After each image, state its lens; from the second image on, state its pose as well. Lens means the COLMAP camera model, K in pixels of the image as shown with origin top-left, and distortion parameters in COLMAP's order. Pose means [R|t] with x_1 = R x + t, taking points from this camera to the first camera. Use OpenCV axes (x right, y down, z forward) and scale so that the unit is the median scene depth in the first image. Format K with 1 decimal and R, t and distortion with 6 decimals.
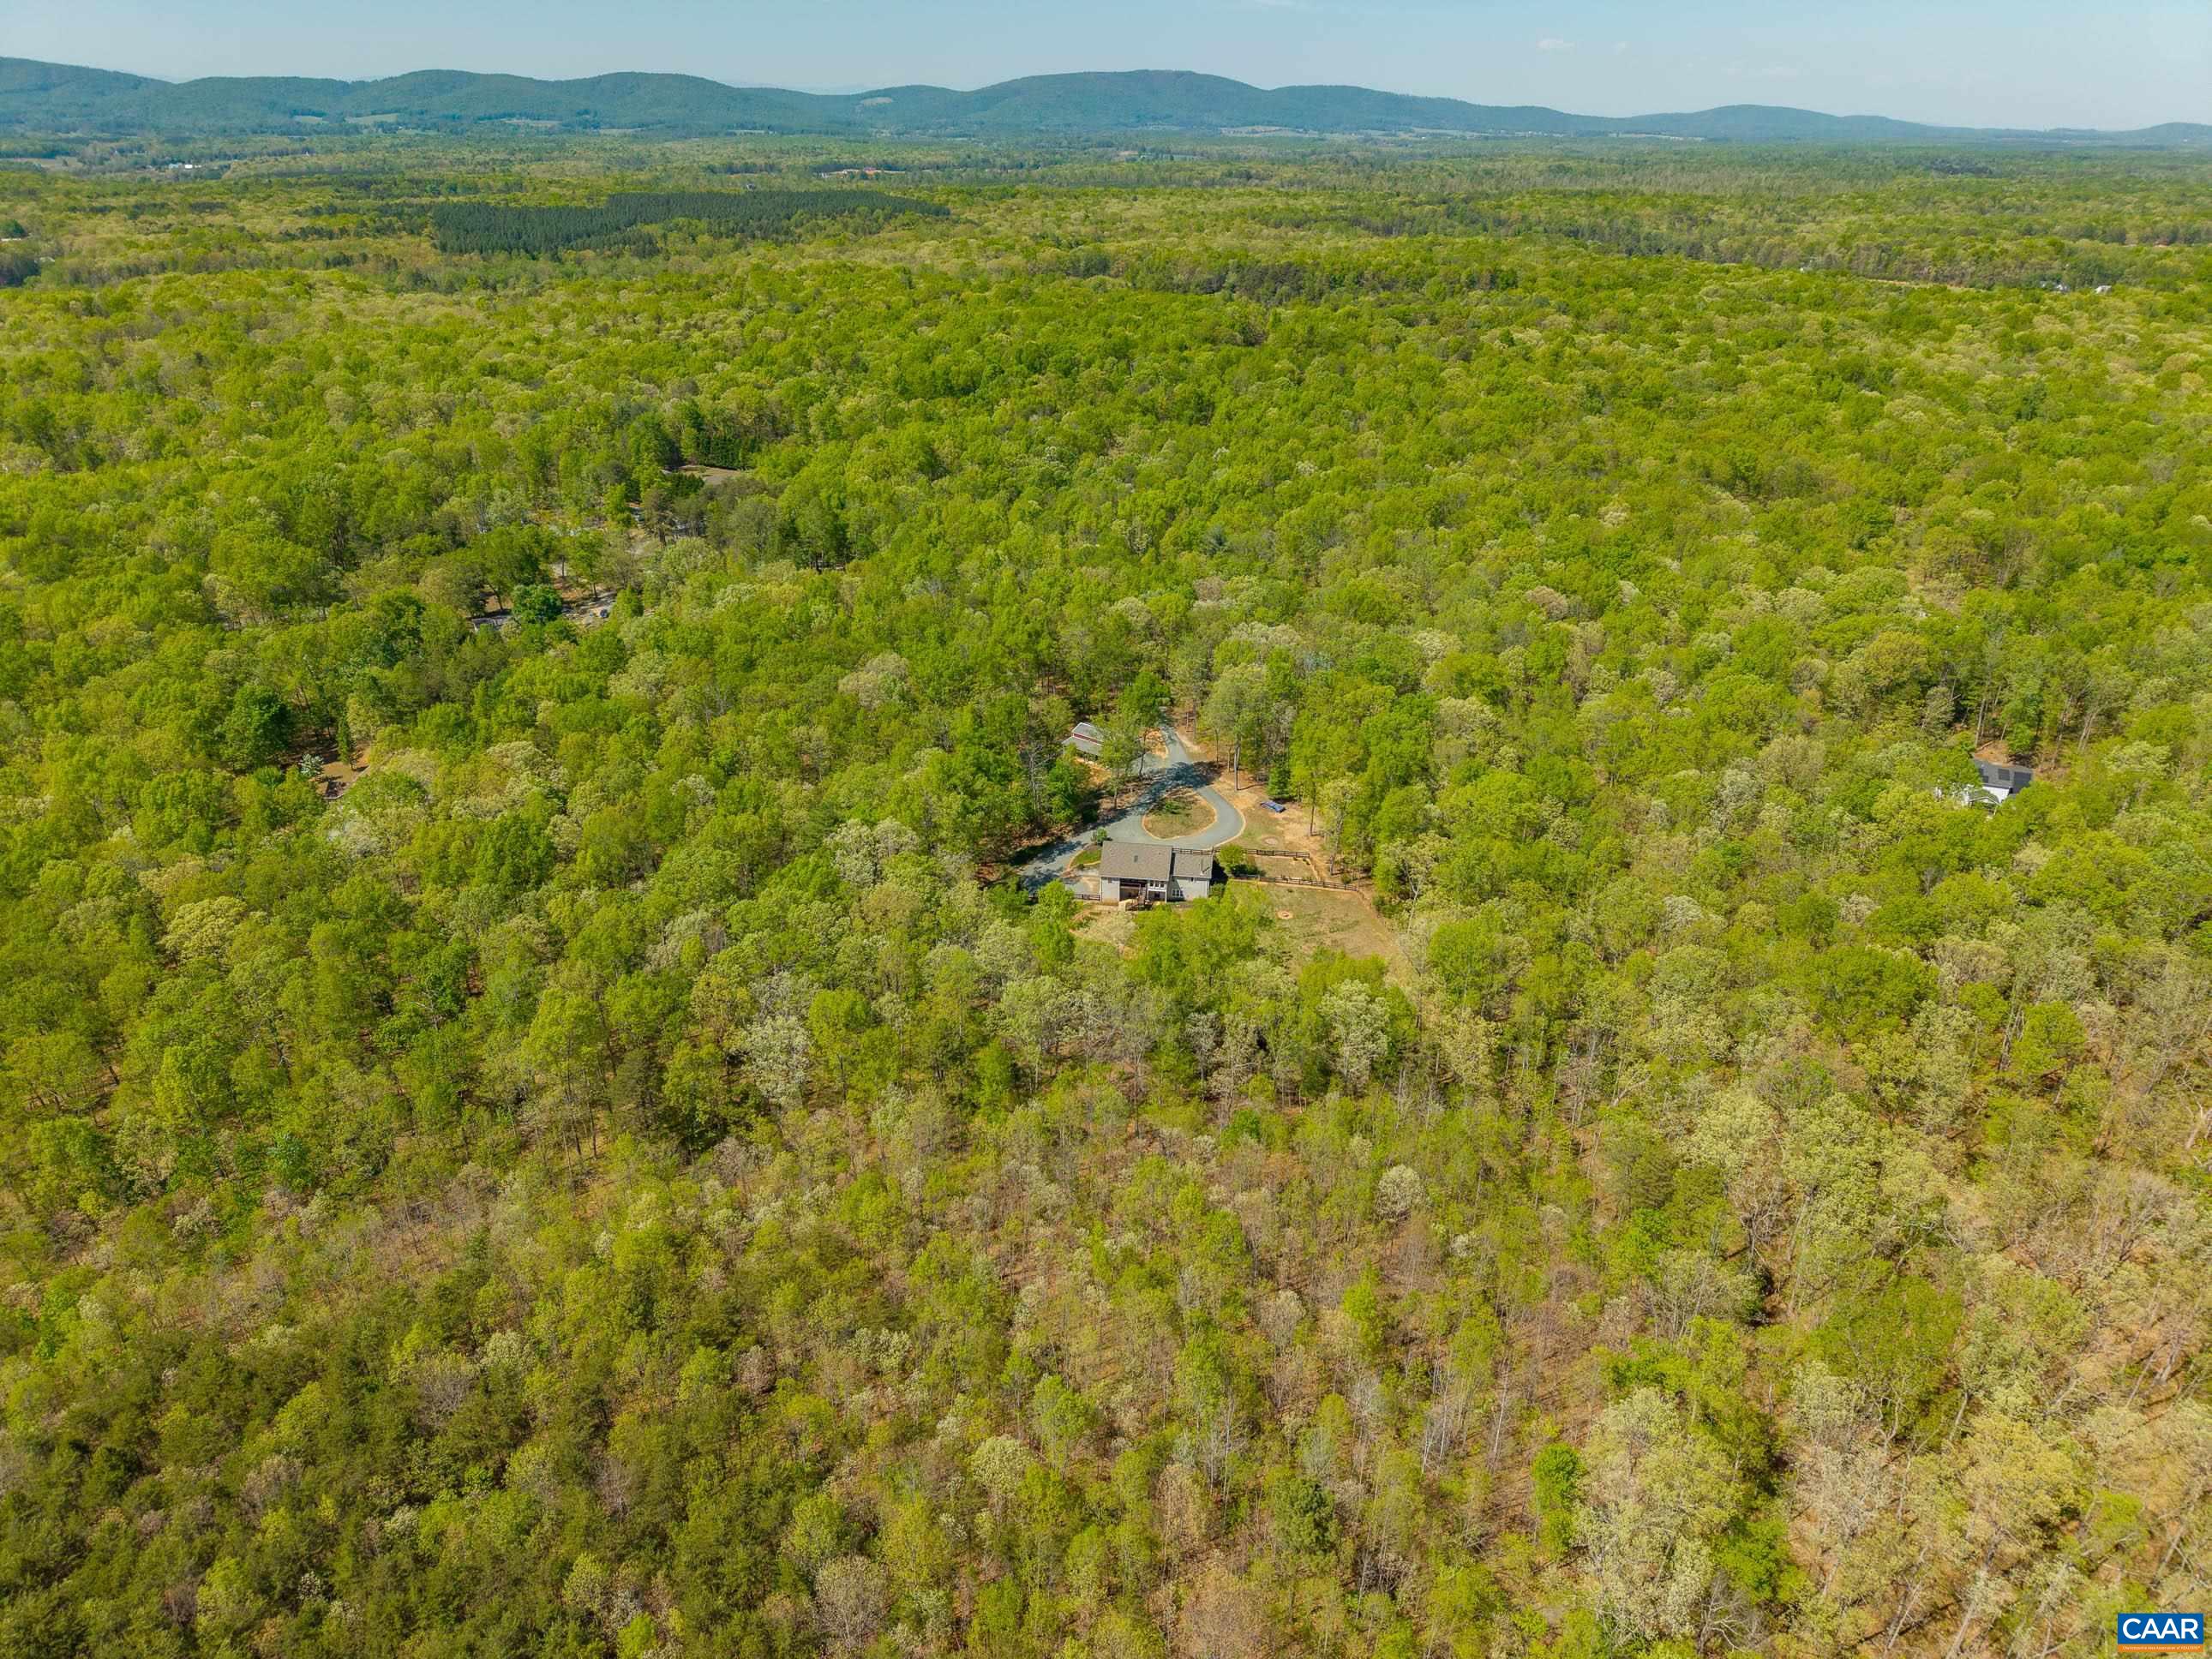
lens RADIAL K [[1497.5, 0, 1105.2], [0, 1497.5, 825.1], [0, 0, 1]] dist [0.005267, -0.007412]
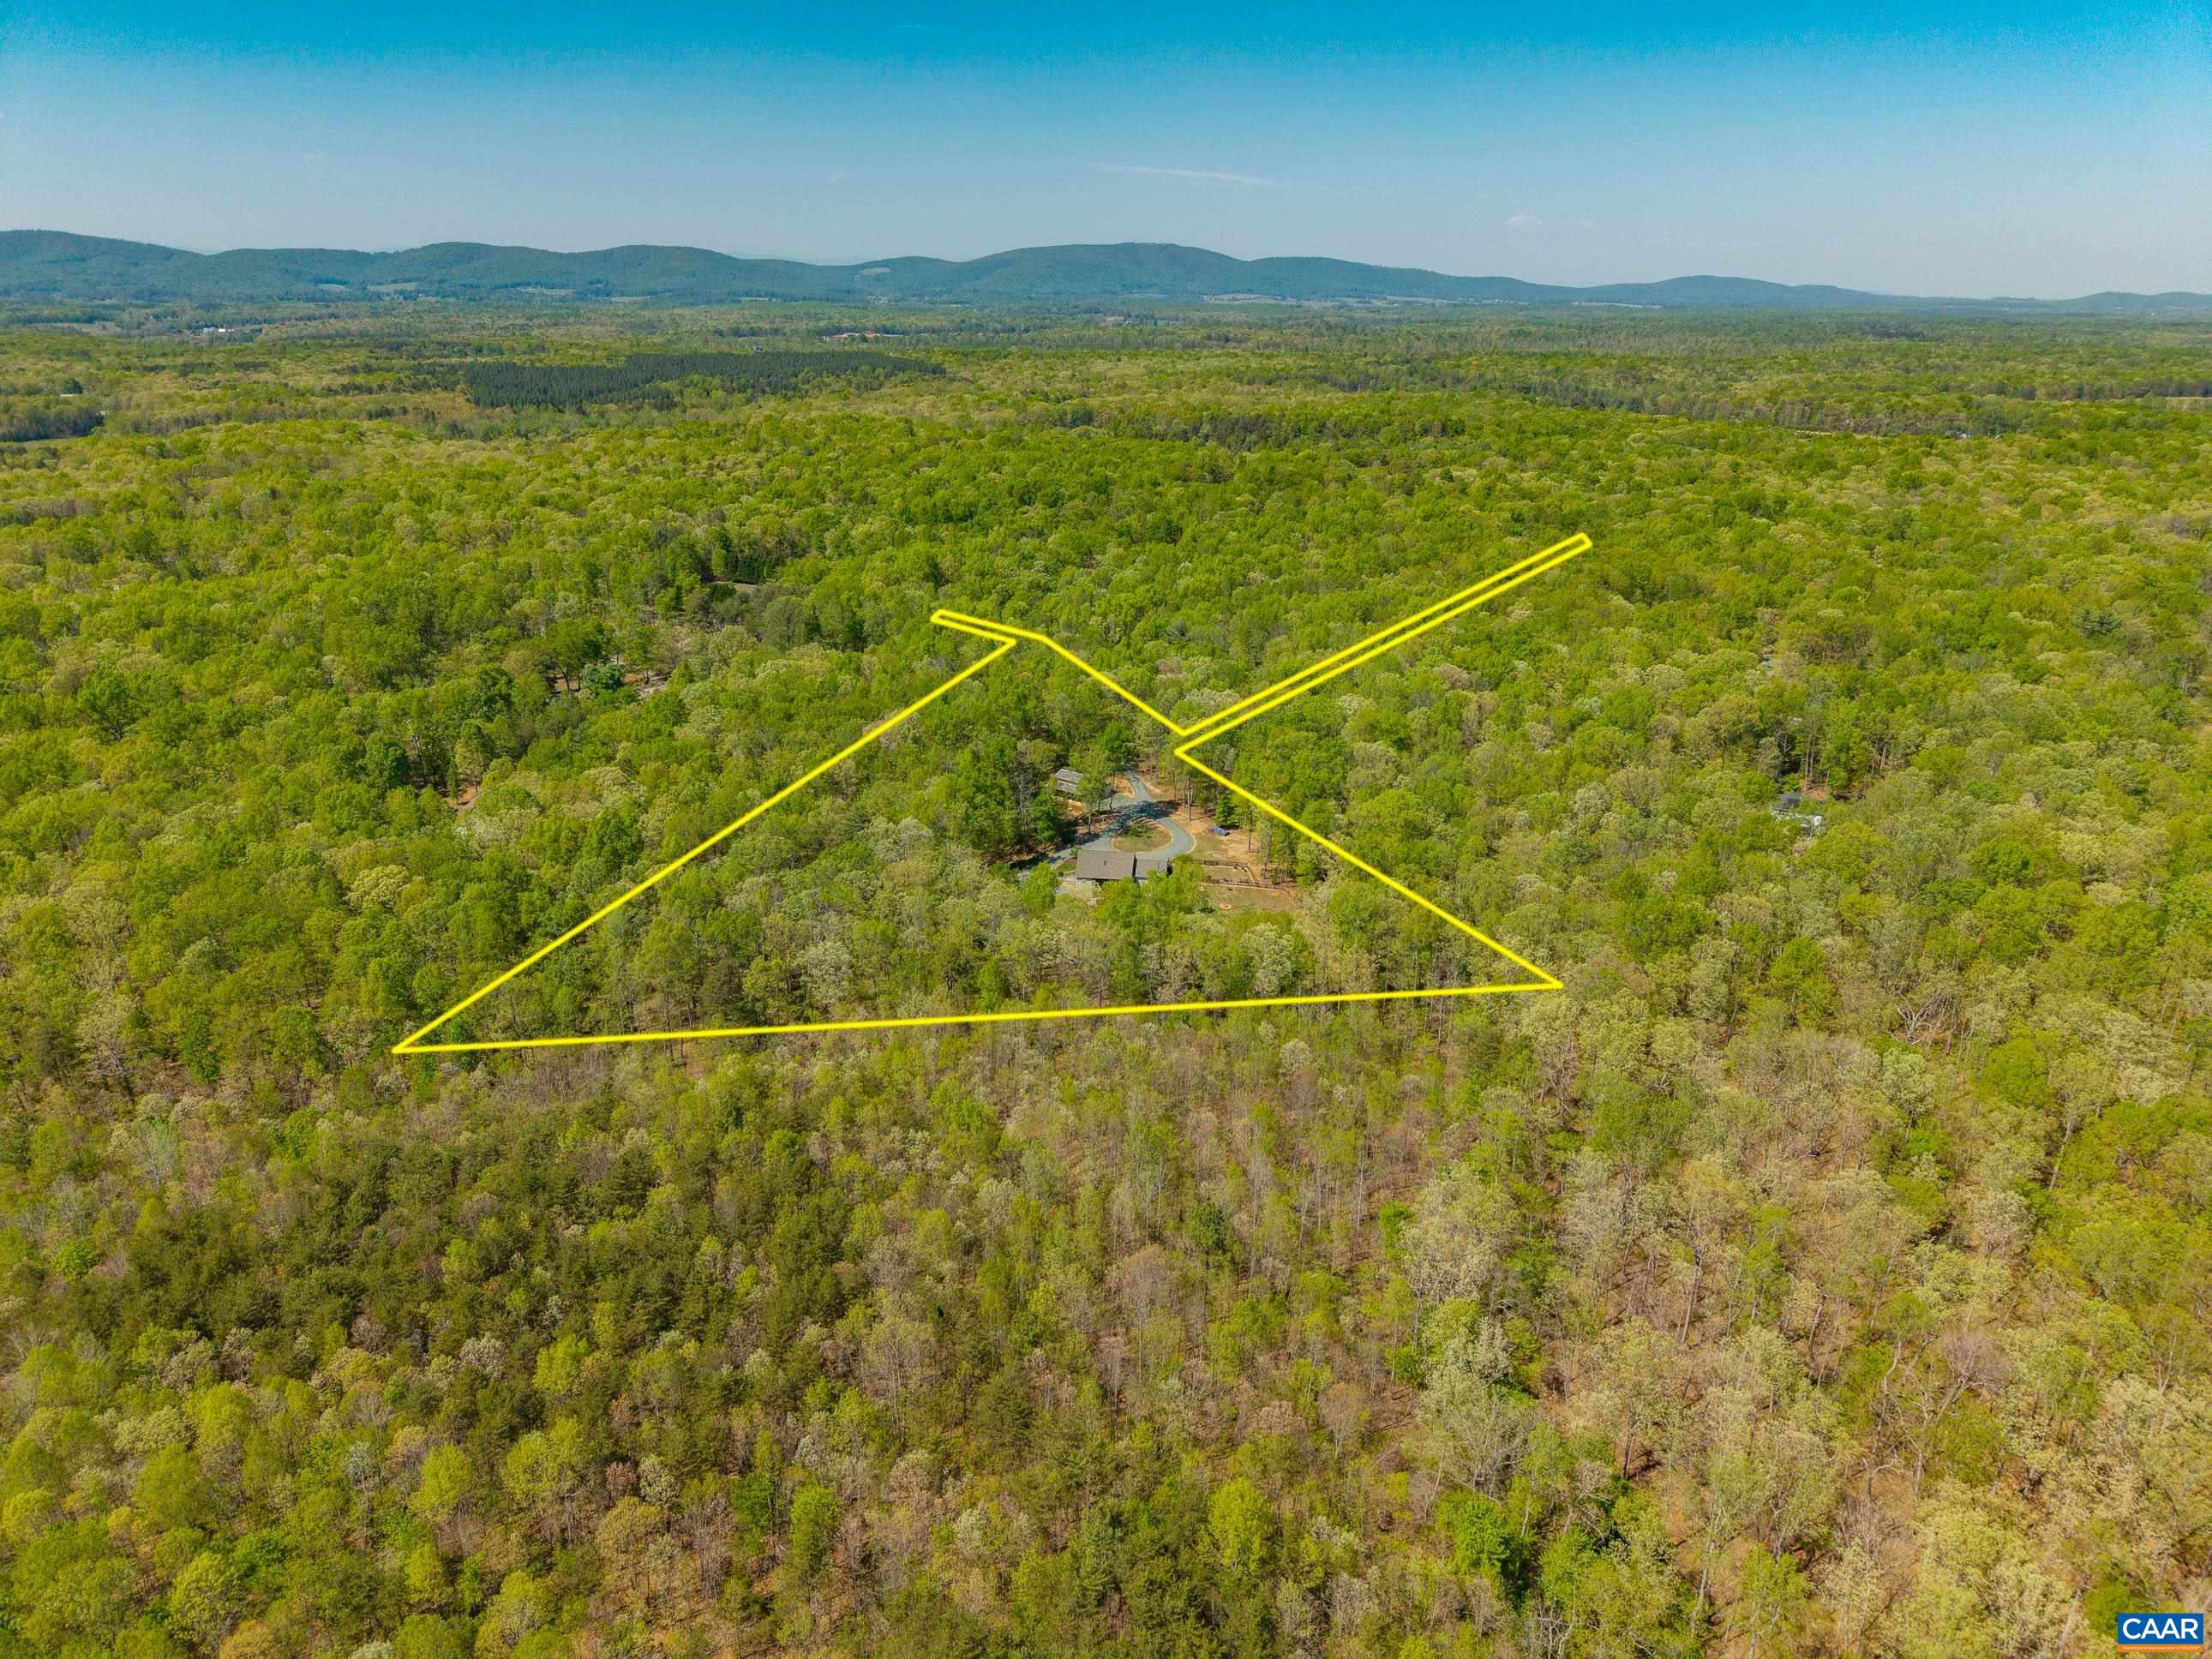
lens RADIAL K [[1497.5, 0, 1112.8], [0, 1497.5, 829.8], [0, 0, 1]] dist [0.005267, -0.007412]
pose [[0.999930, -0.003220, 0.011378, 0.010611], [0.004265, 0.995648, -0.093101, 0.087866], [-0.011029, 0.093143, 0.995592, -0.184453]]
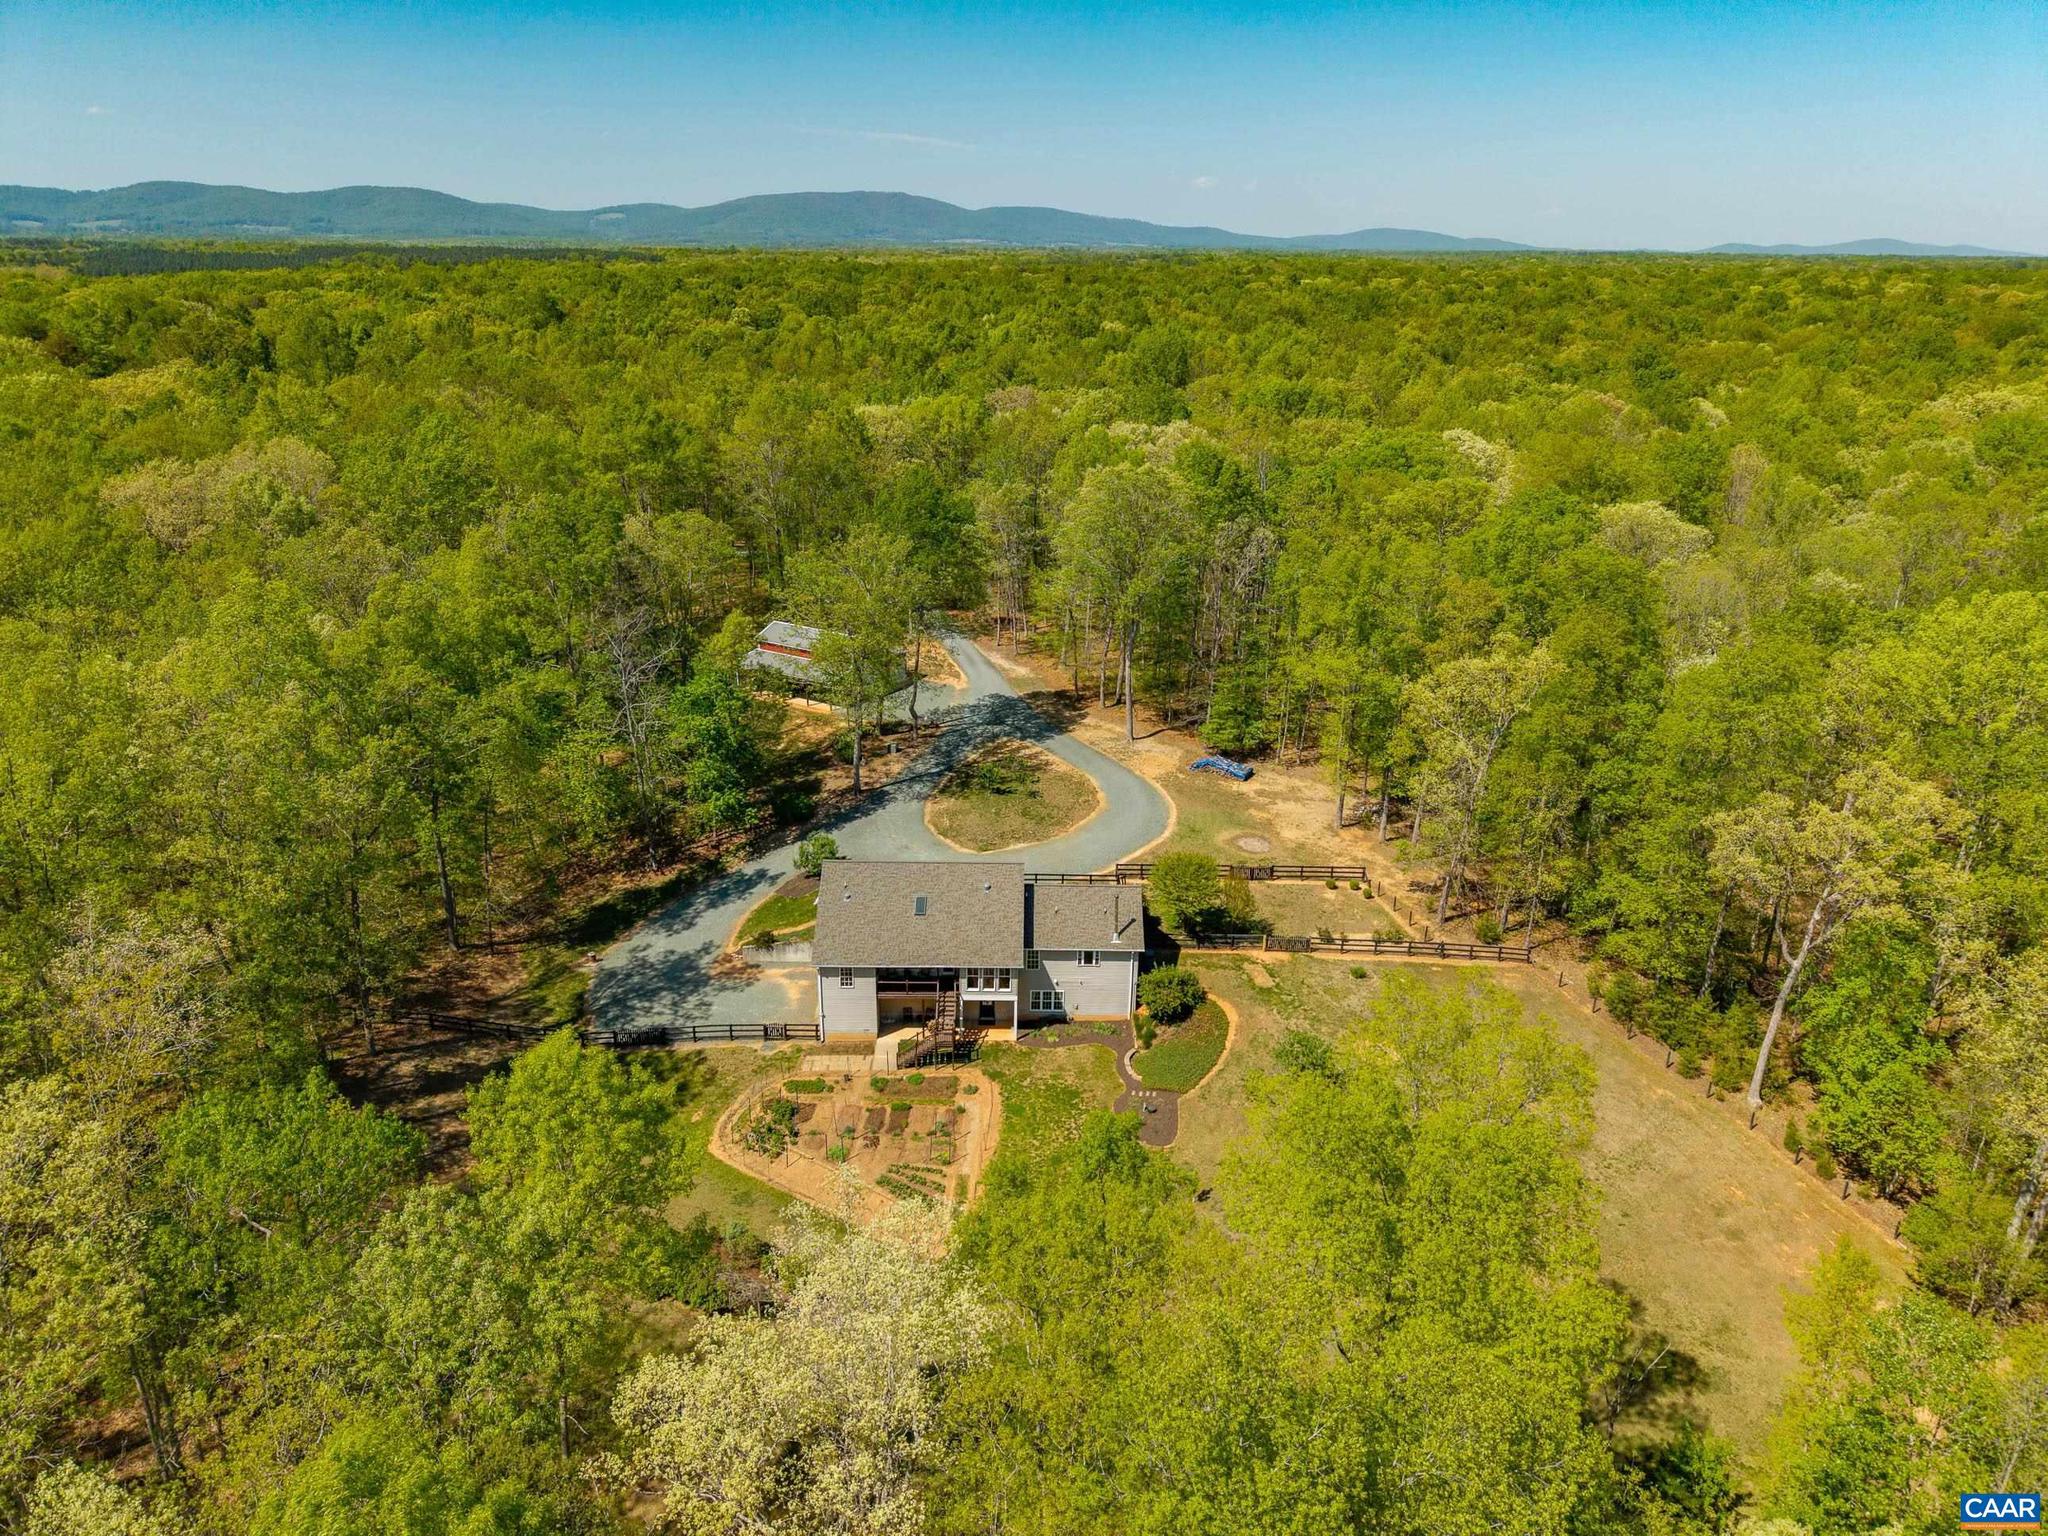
lens RADIAL K [[1386.6, 0, 1023.9], [0, 1386.6, 749.9], [0, 0, 1]] dist [0.005267, -0.007412]
pose [[0.991326, -0.043699, 0.123945, 0.005223], [0.055167, 0.994353, -0.090657, 0.013402], [-0.119284, 0.096709, 0.988139, 0.545959]]
